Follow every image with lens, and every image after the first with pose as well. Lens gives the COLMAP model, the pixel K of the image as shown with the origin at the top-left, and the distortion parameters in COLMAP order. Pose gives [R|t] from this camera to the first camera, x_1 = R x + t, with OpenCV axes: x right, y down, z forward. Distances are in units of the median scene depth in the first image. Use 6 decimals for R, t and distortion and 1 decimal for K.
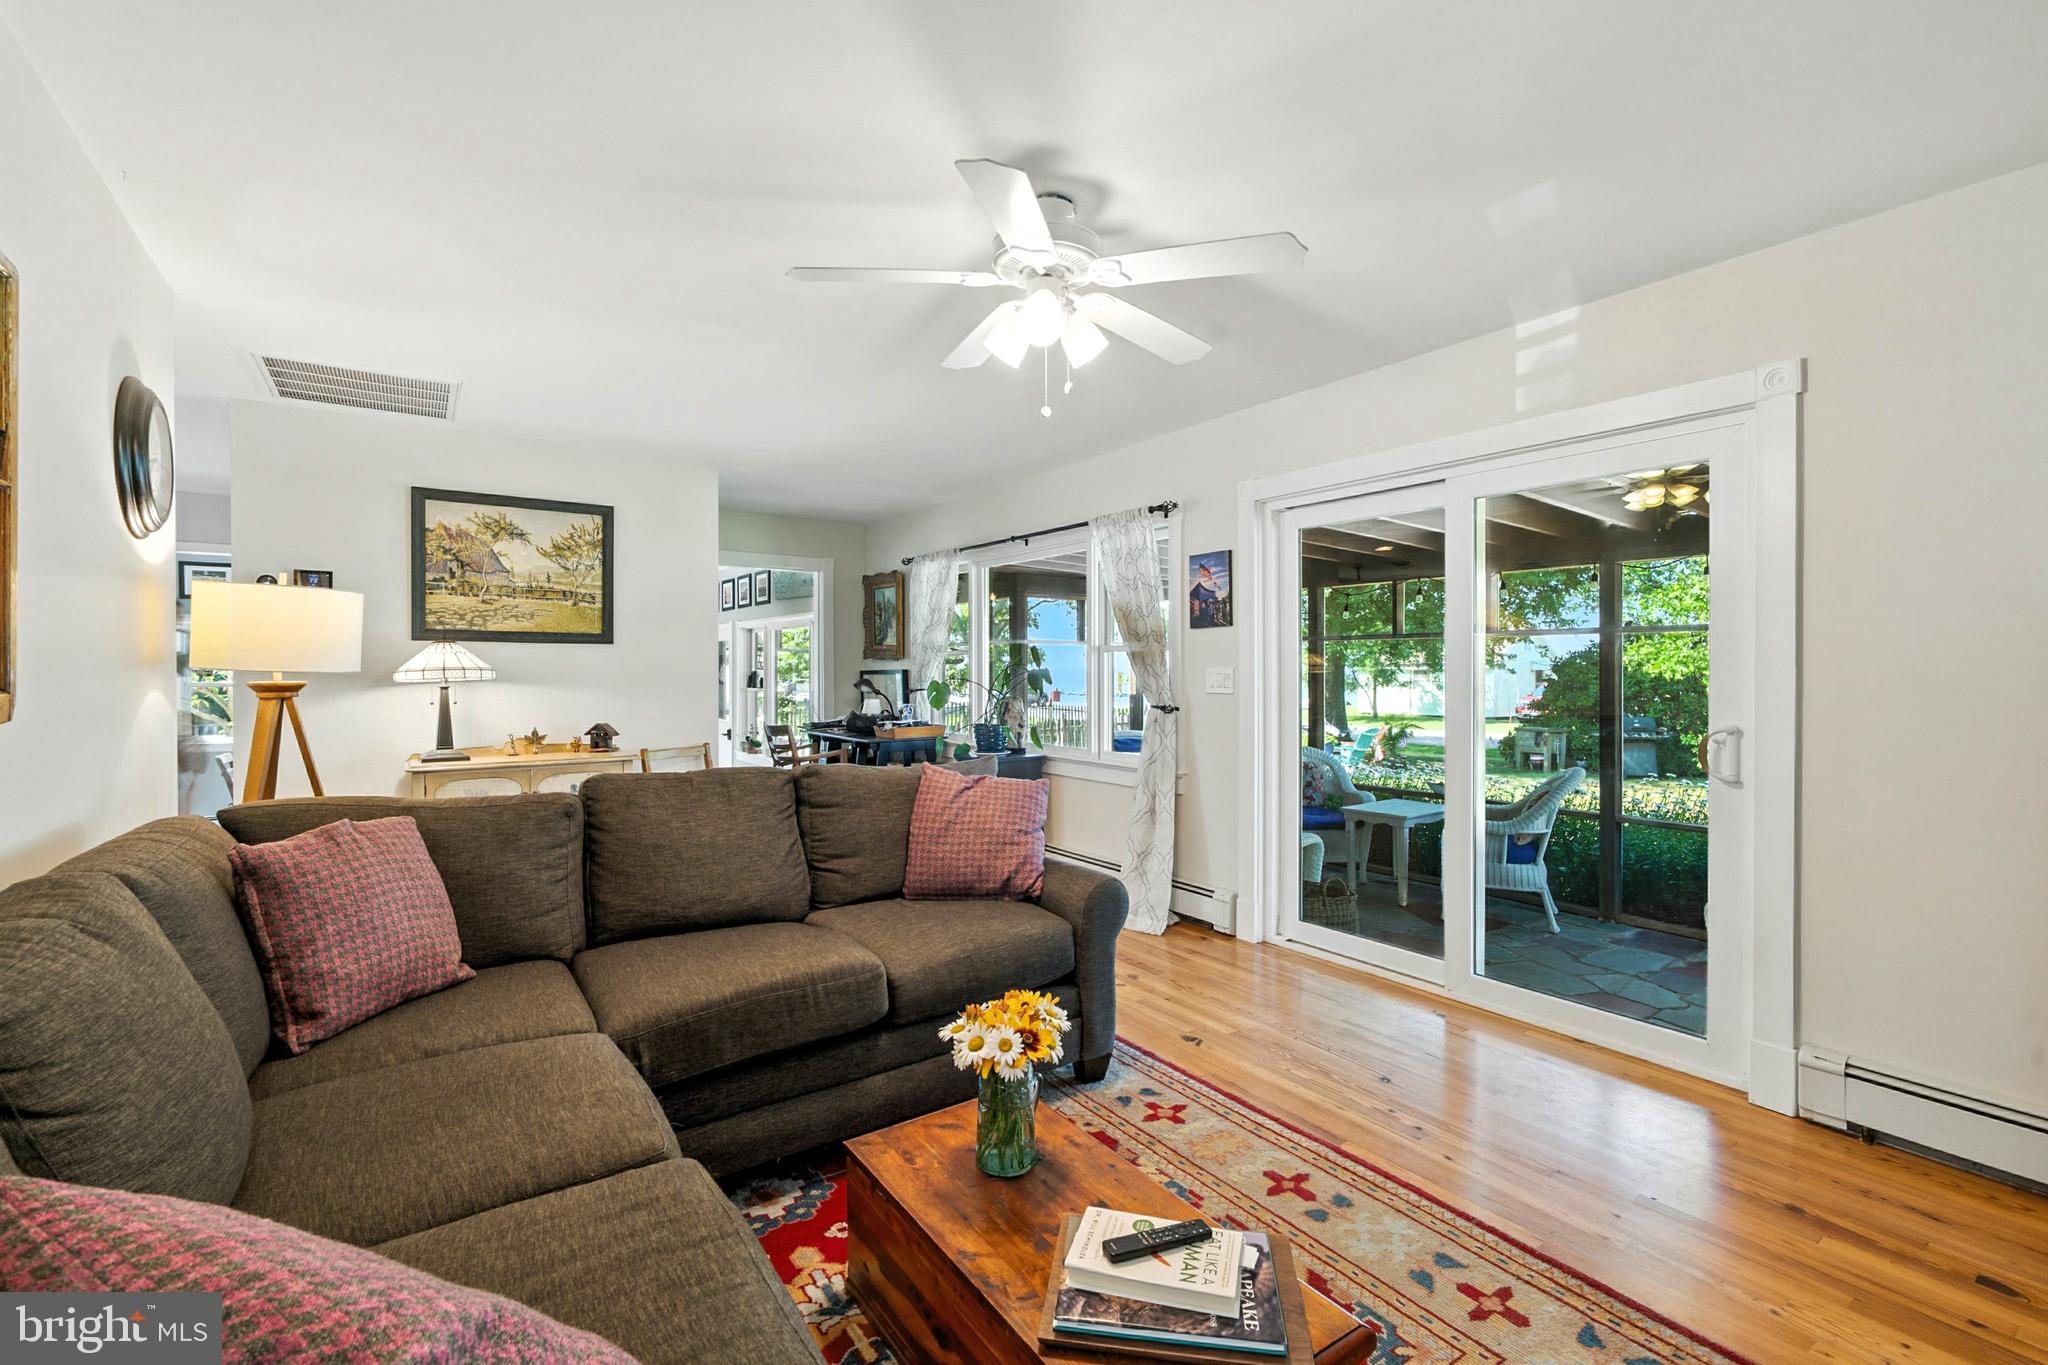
lens RADIAL K [[887.6, 0, 1022.6], [0, 887.6, 673.6], [0, 0, 1]] dist [0.000691, 0.000073]
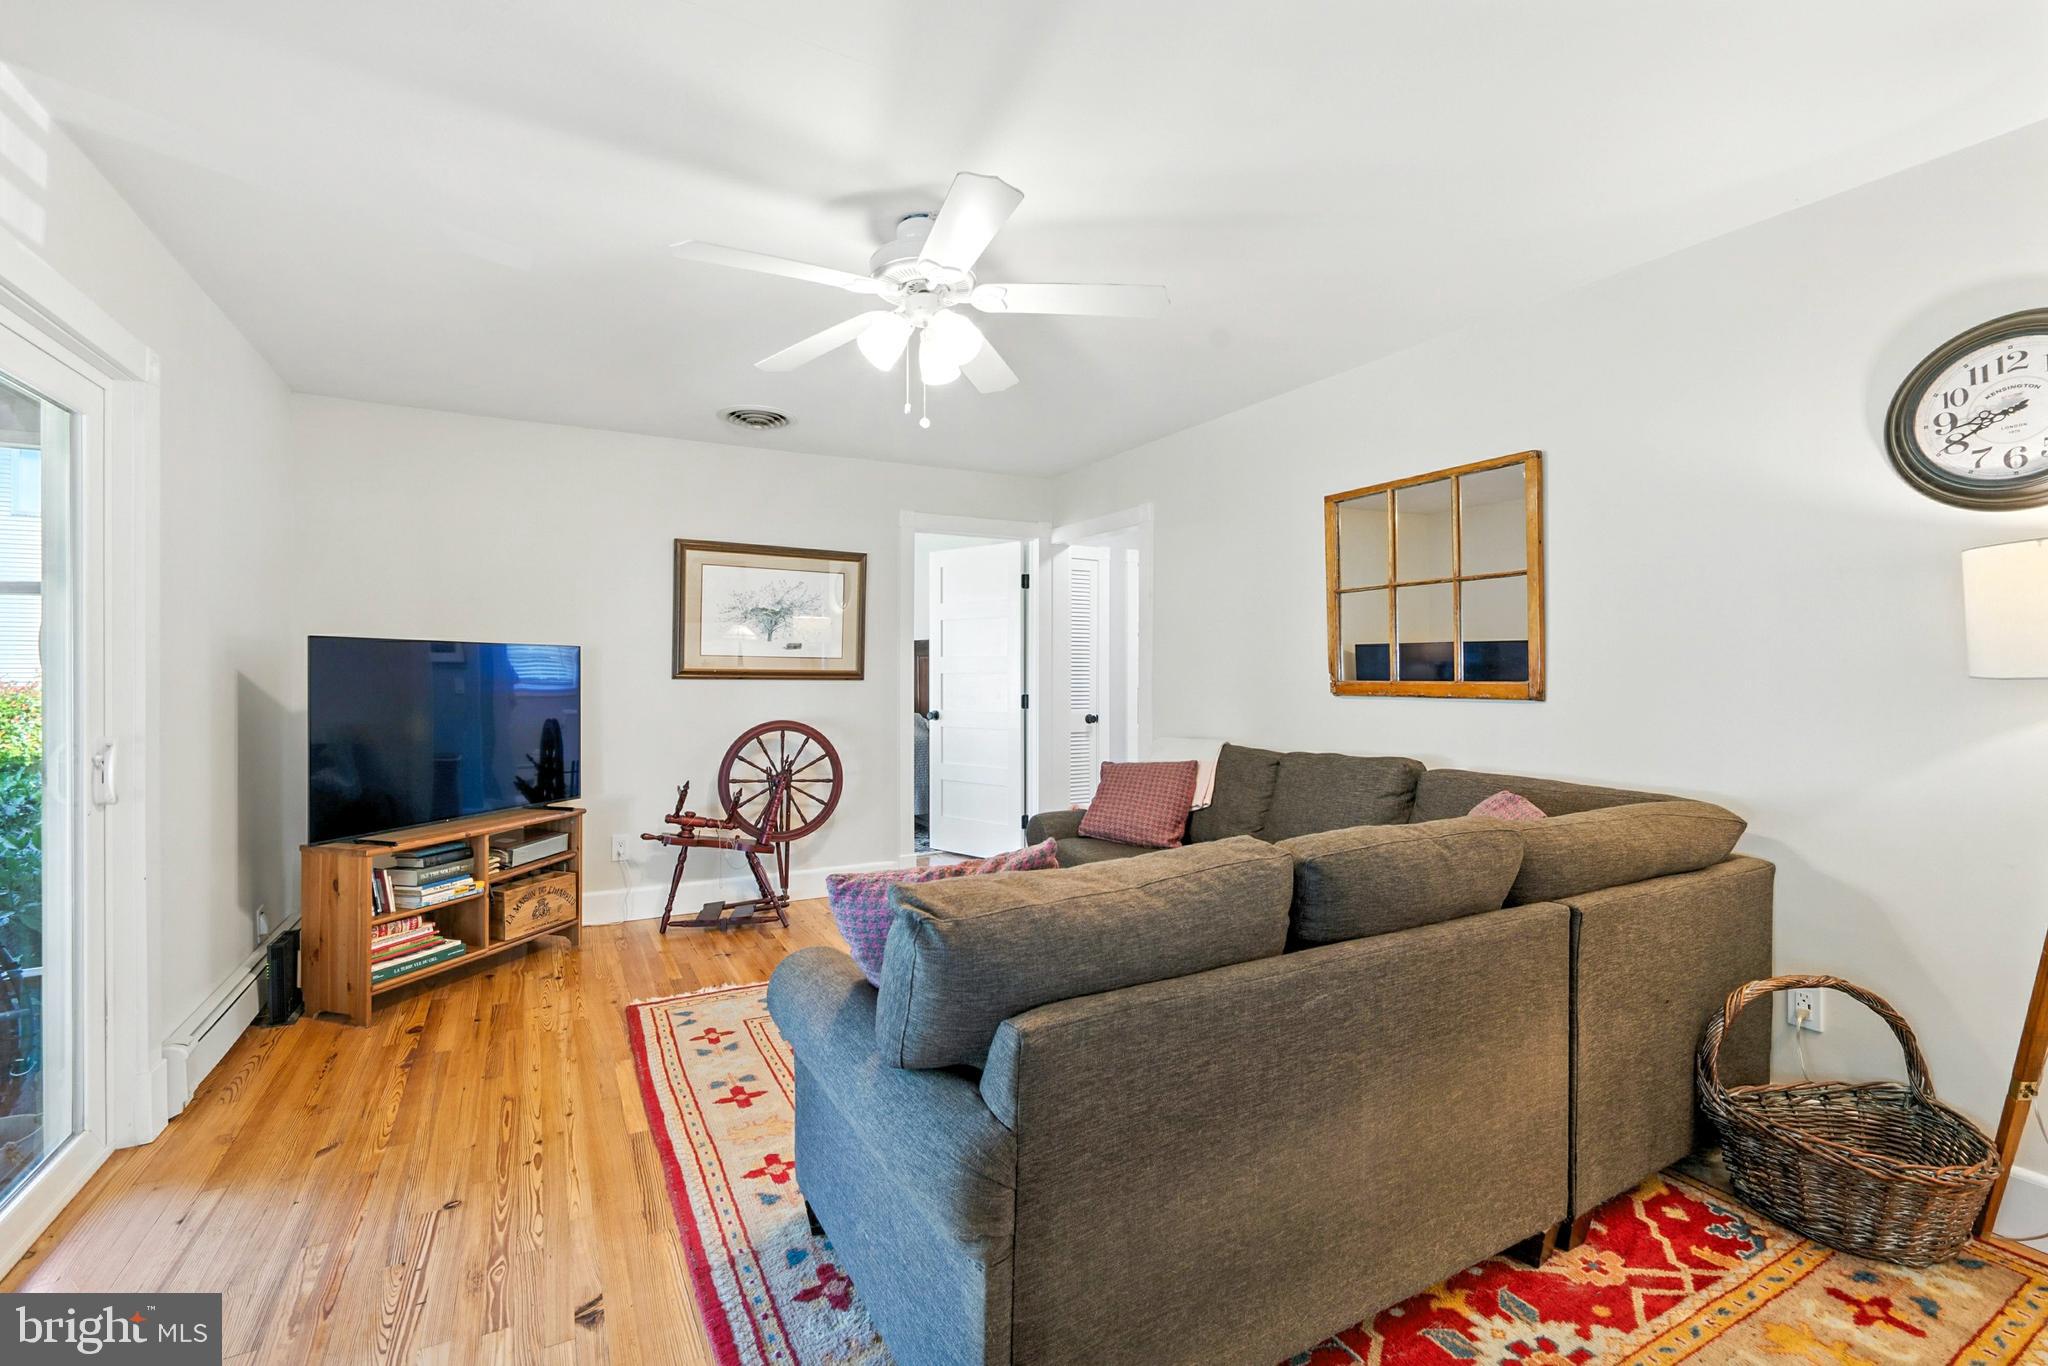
lens RADIAL K [[887.6, 0, 1022.6], [0, 887.6, 674.1], [0, 0, 1]] dist [0.000691, 0.000073]
pose [[-0.994693, -0.002244, 0.102861, -0.193674], [-0.001149, 0.999942, 0.010709, -0.014568], [-0.102879, 0.010534, -0.994638, 2.028219]]
